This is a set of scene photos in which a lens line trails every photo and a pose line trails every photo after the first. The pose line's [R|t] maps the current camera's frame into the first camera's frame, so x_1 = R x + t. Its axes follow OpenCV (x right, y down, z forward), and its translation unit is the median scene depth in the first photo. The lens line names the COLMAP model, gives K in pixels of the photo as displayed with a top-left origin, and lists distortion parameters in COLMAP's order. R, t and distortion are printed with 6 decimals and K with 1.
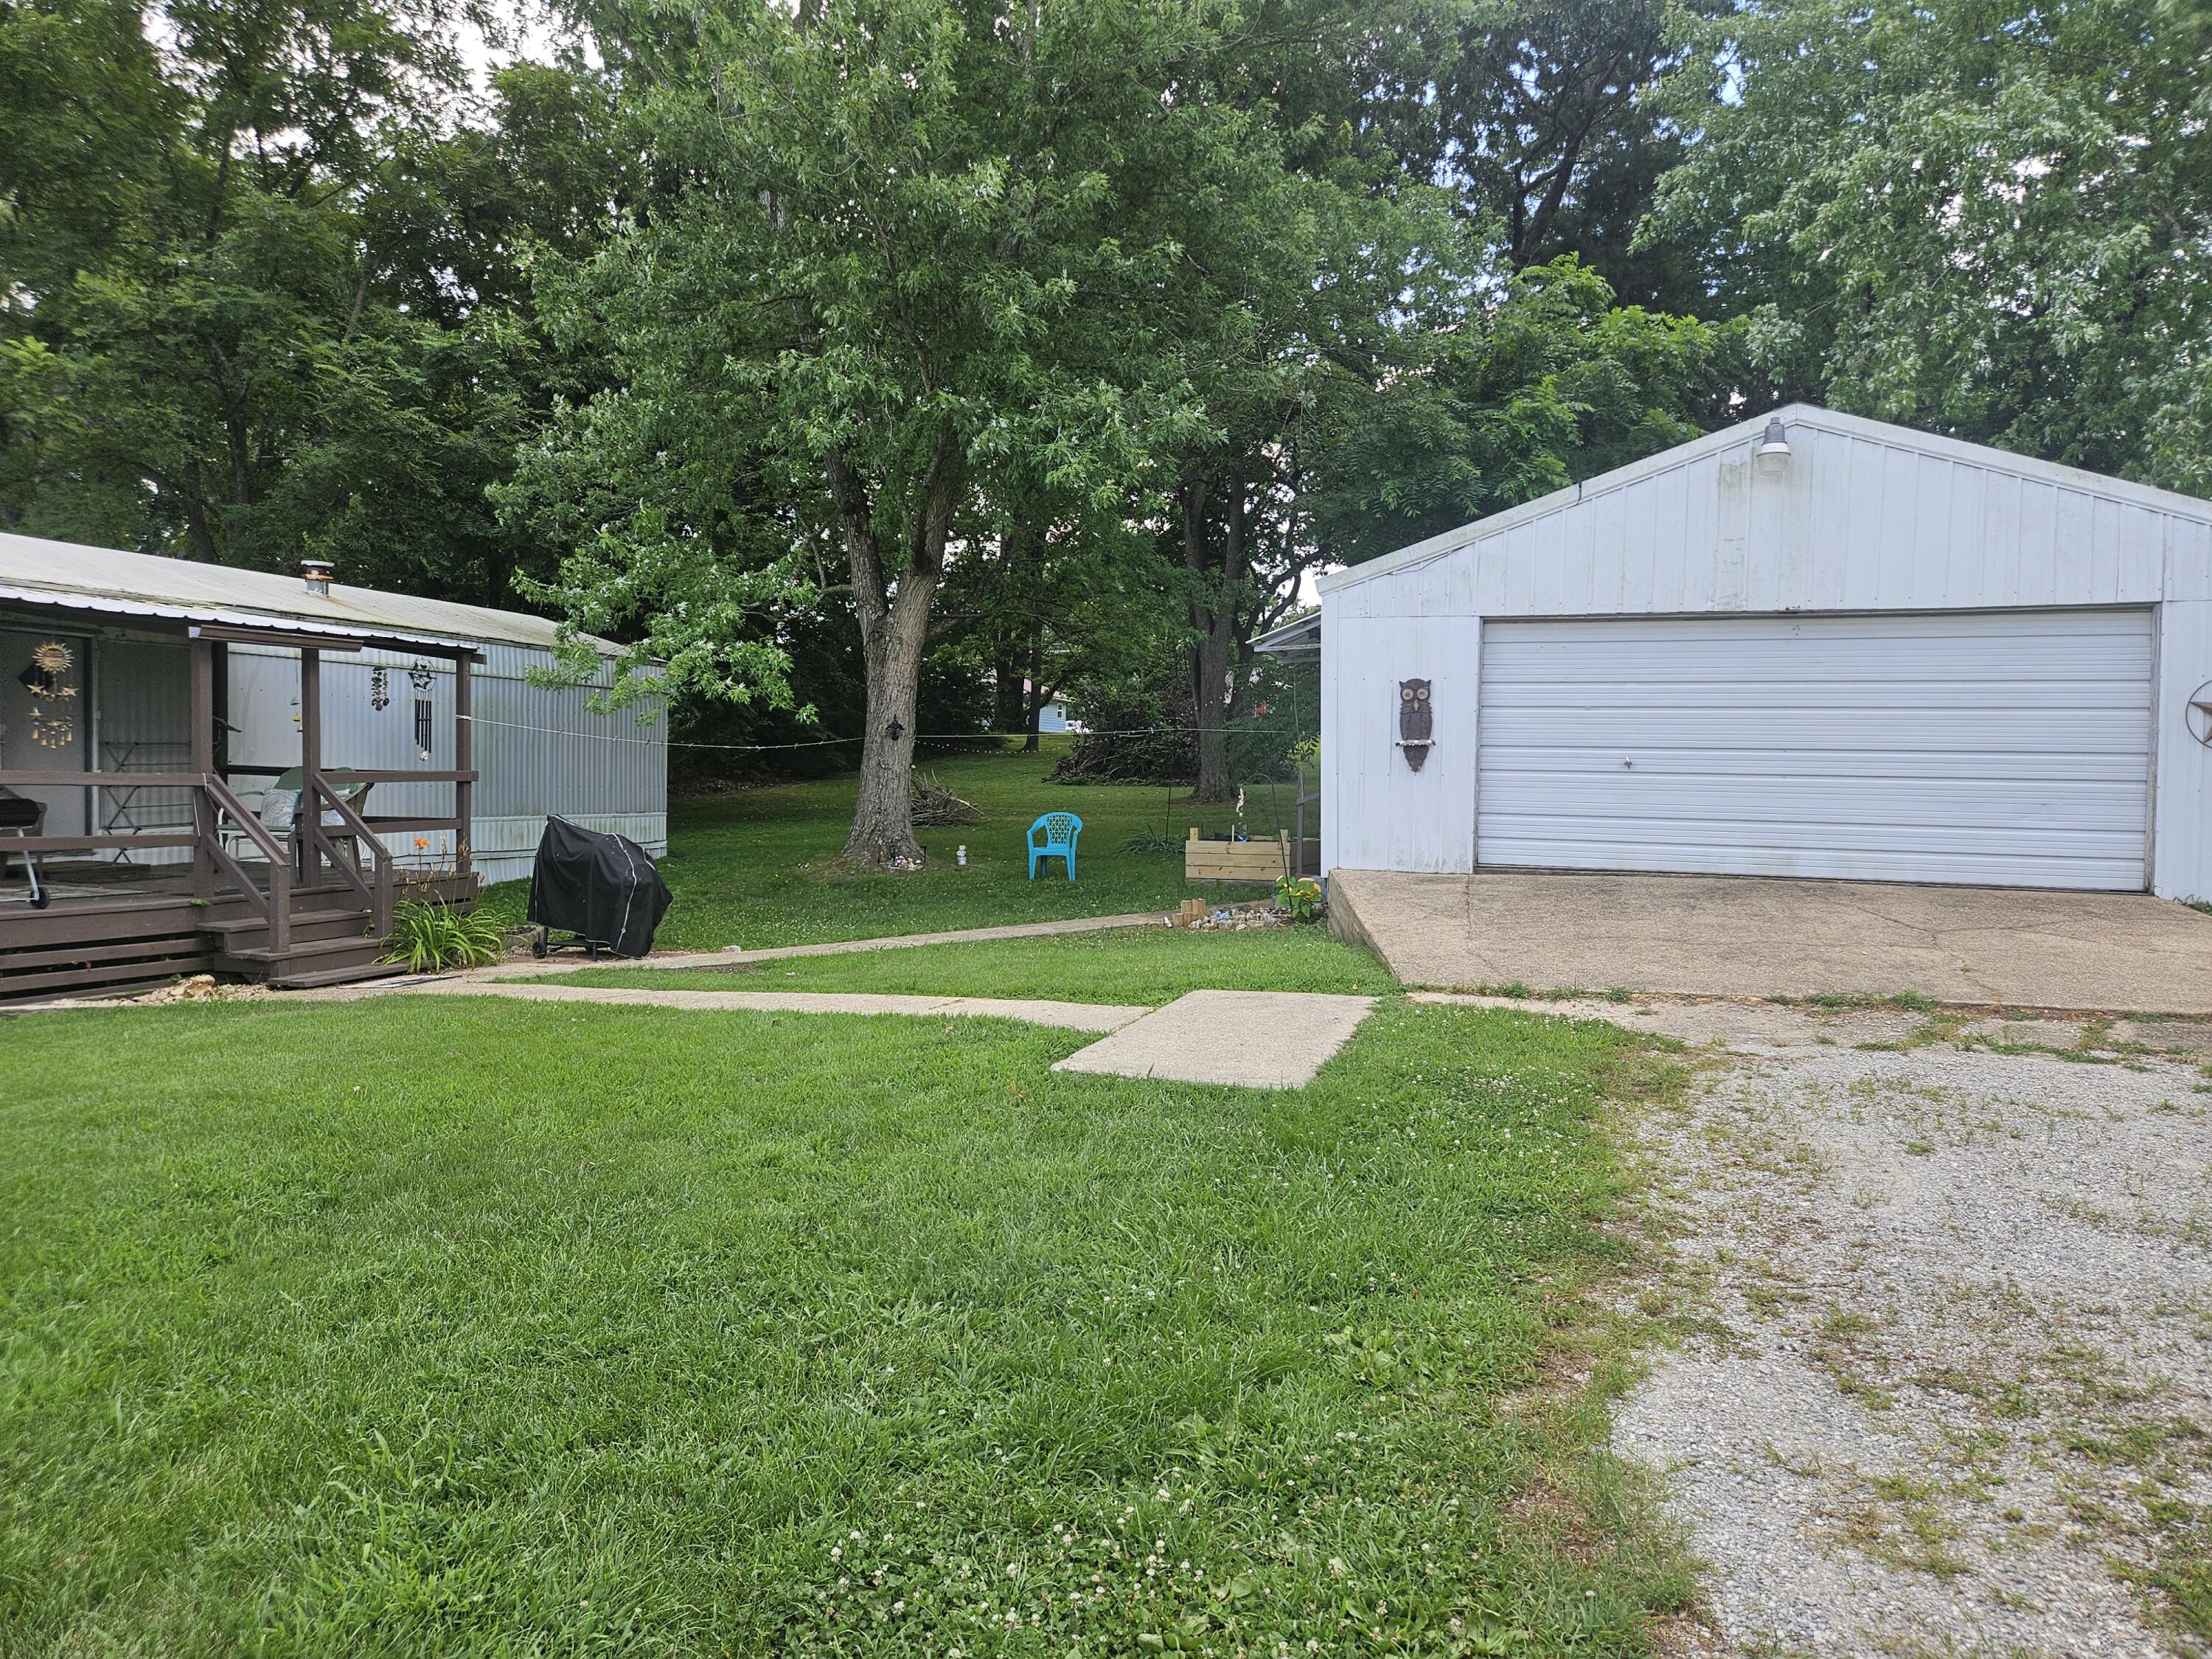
lens RADIAL K [[1469.1, 0, 1117.1], [0, 1469.1, 834.3], [0, 0, 1]] dist [0.079033, -0.066385]
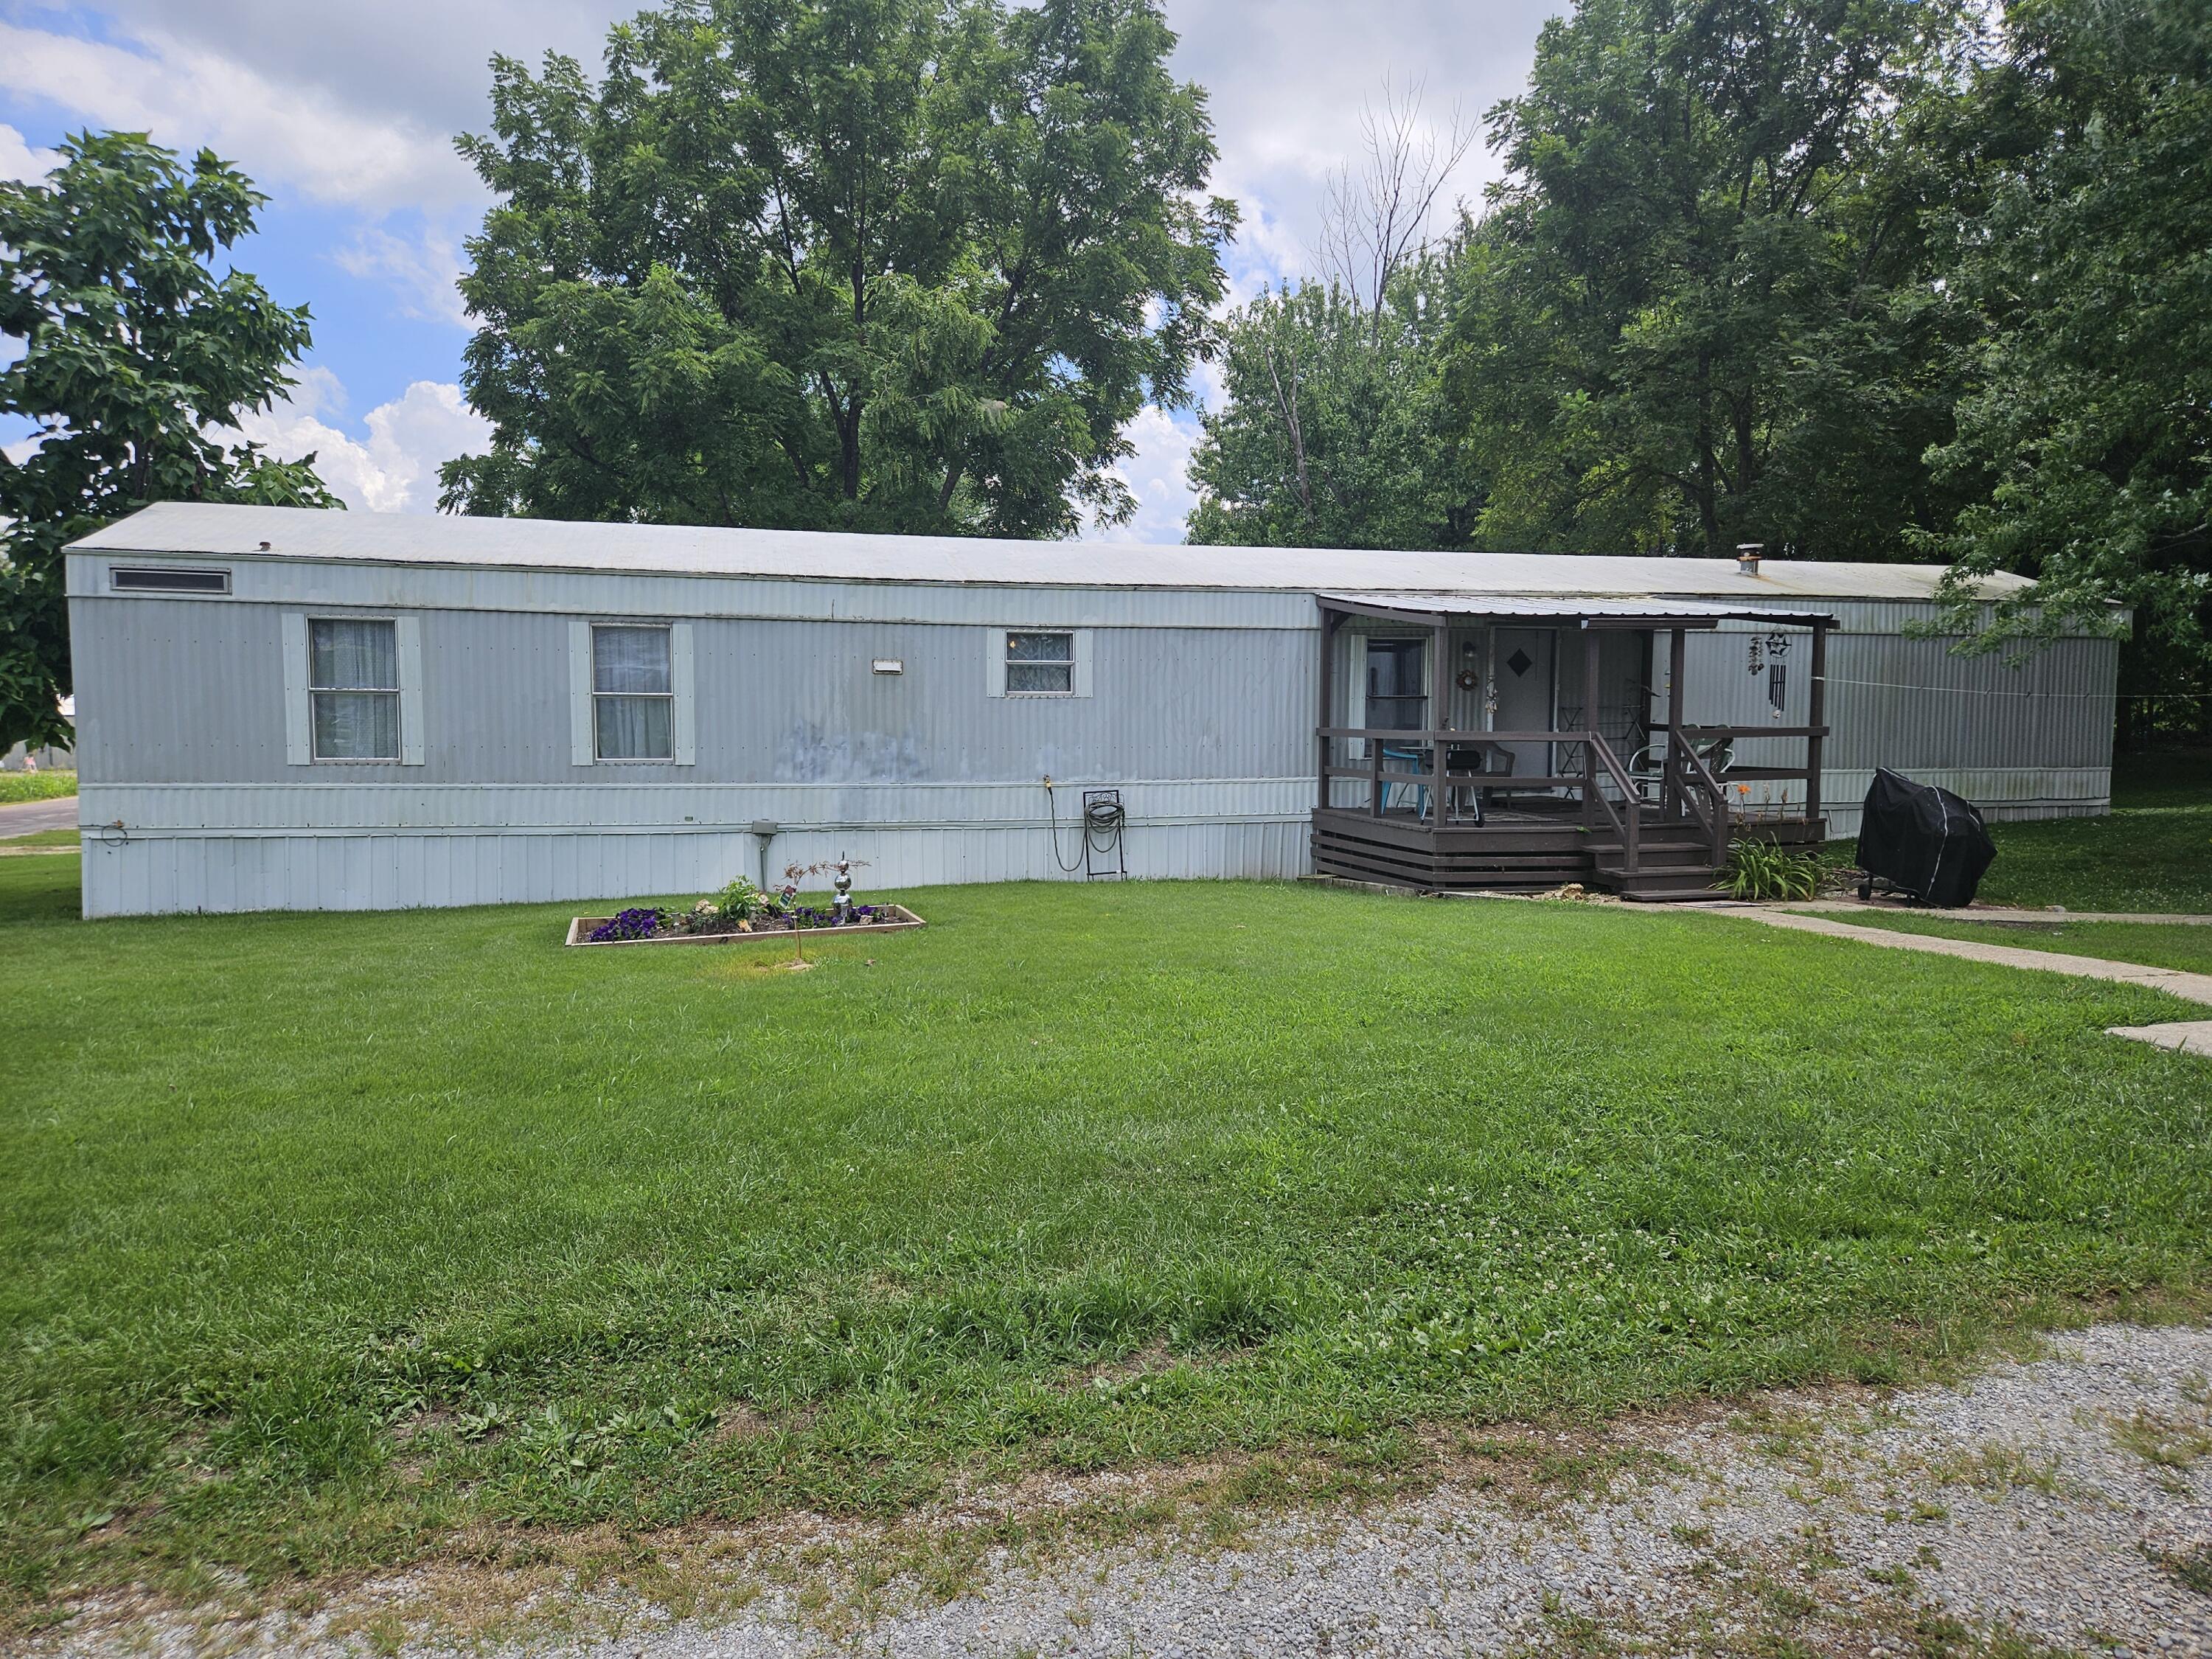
lens RADIAL K [[1469.1, 0, 1117.1], [0, 1469.1, 834.3], [0, 0, 1]] dist [0.079033, -0.066385]
pose [[0.553825, 0.055889, -0.830755, 0.213116], [-0.028158, 0.998431, 0.048398, -0.001637], [0.832157, -0.003412, 0.554530, -0.055320]]
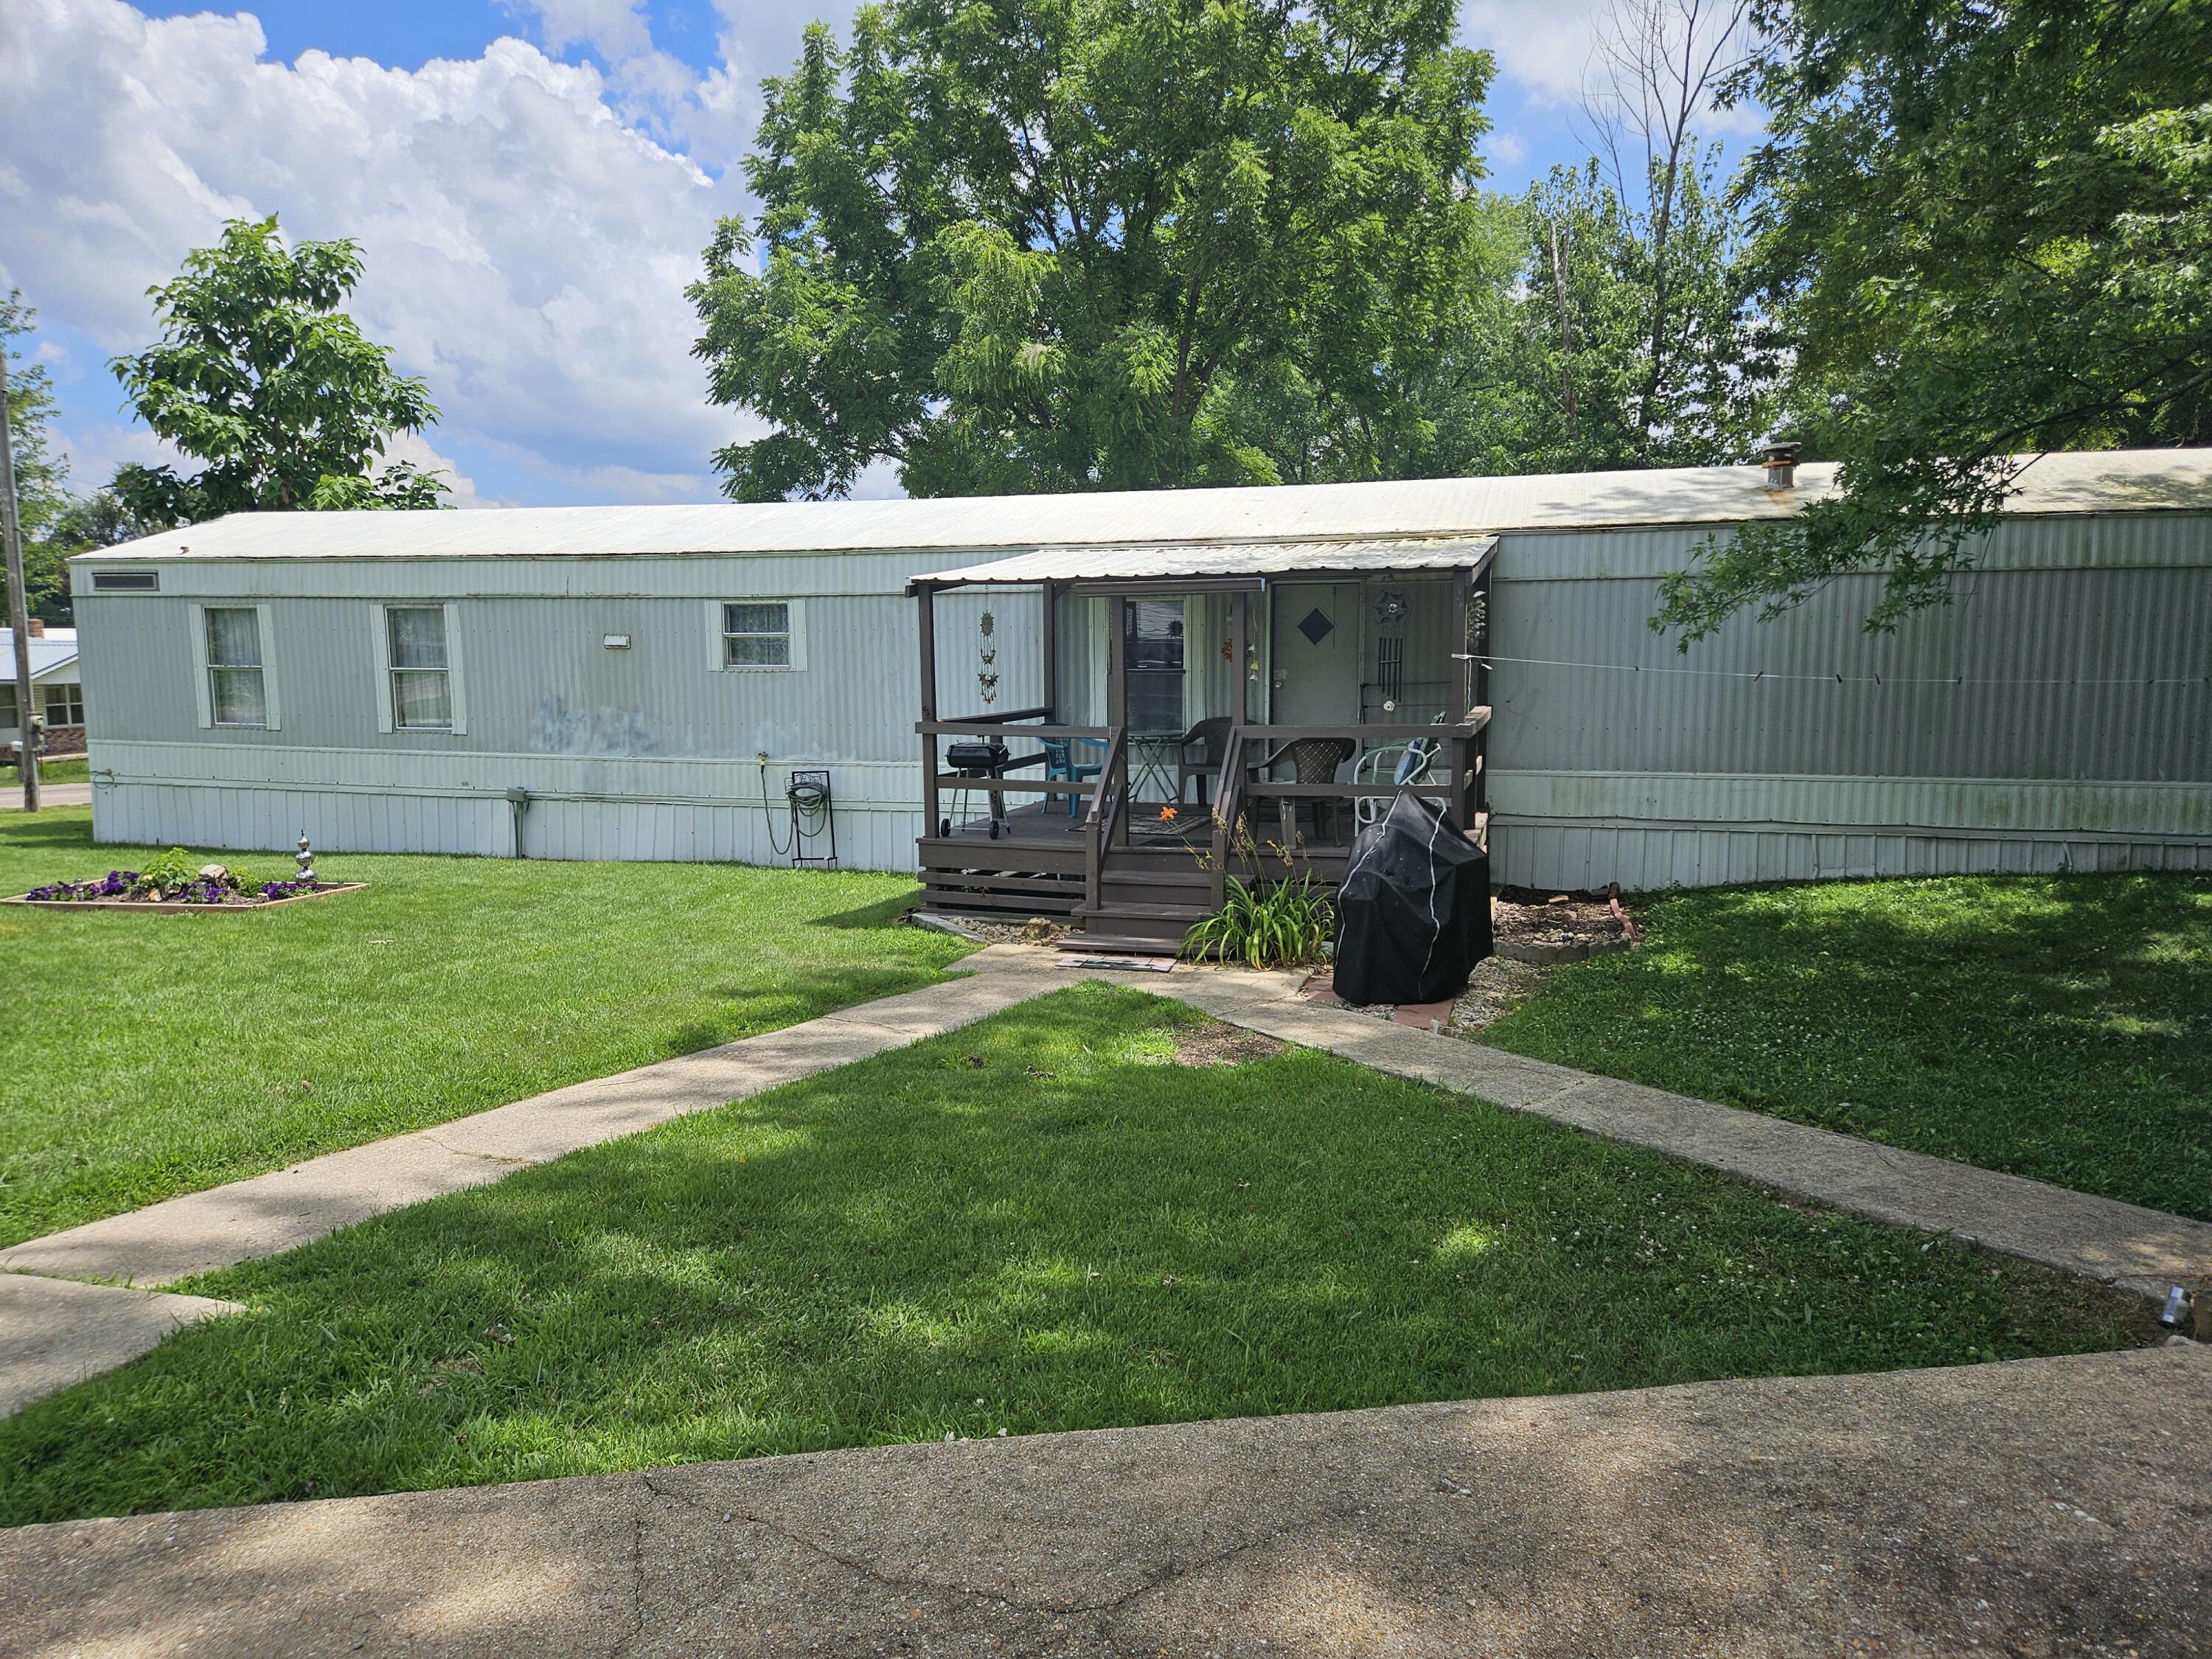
lens RADIAL K [[1469.1, 0, 1117.1], [0, 1469.1, 834.3], [0, 0, 1]] dist [0.079033, -0.066385]
pose [[0.040781, 0.109599, -0.993139, 0.353575], [-0.036930, 0.993452, 0.108117, -0.064000], [0.998485, 0.032268, 0.044562, 0.819740]]
